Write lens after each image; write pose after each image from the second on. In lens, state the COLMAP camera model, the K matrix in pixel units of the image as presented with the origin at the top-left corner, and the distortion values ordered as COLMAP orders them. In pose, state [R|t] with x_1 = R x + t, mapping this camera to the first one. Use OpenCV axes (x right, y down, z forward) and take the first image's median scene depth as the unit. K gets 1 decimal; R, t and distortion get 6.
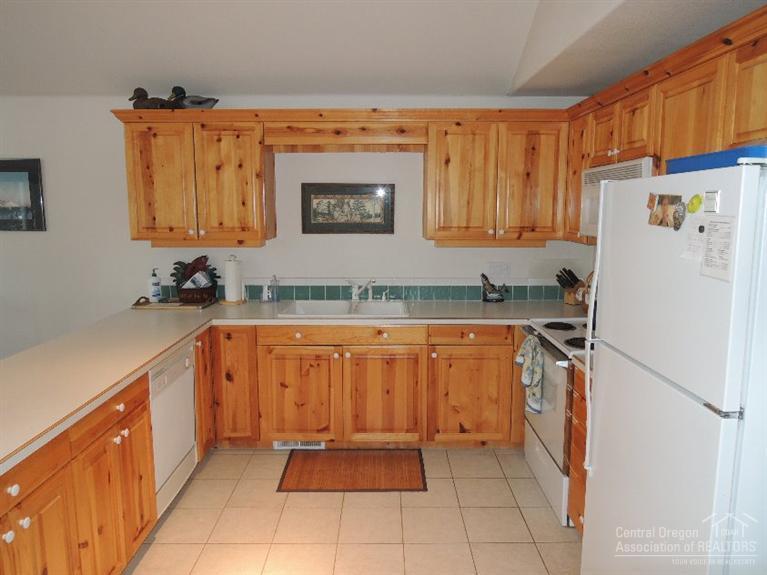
lens RADIAL K [[549.5, 0, 384.2], [0, 549.5, 280.7], [0, 0, 1]] dist [-0.000081, -0.008228]
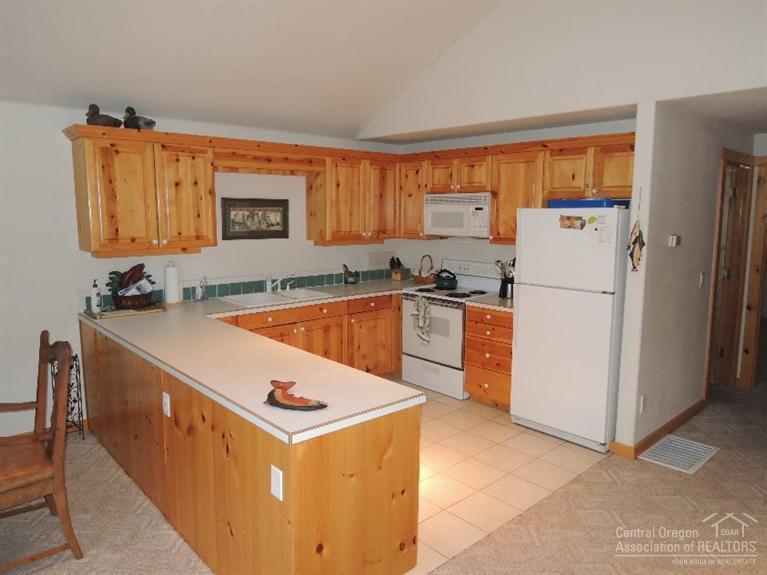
lens RADIAL K [[549.5, 0, 383.6], [0, 549.5, 290.0], [0, 0, 1]] dist [-0.000081, -0.008228]
pose [[0.742684, -0.094706, 0.662911, -0.716600], [0.085997, 0.995240, 0.045839, -0.003154], [-0.664097, 0.022964, 0.747293, -0.119630]]
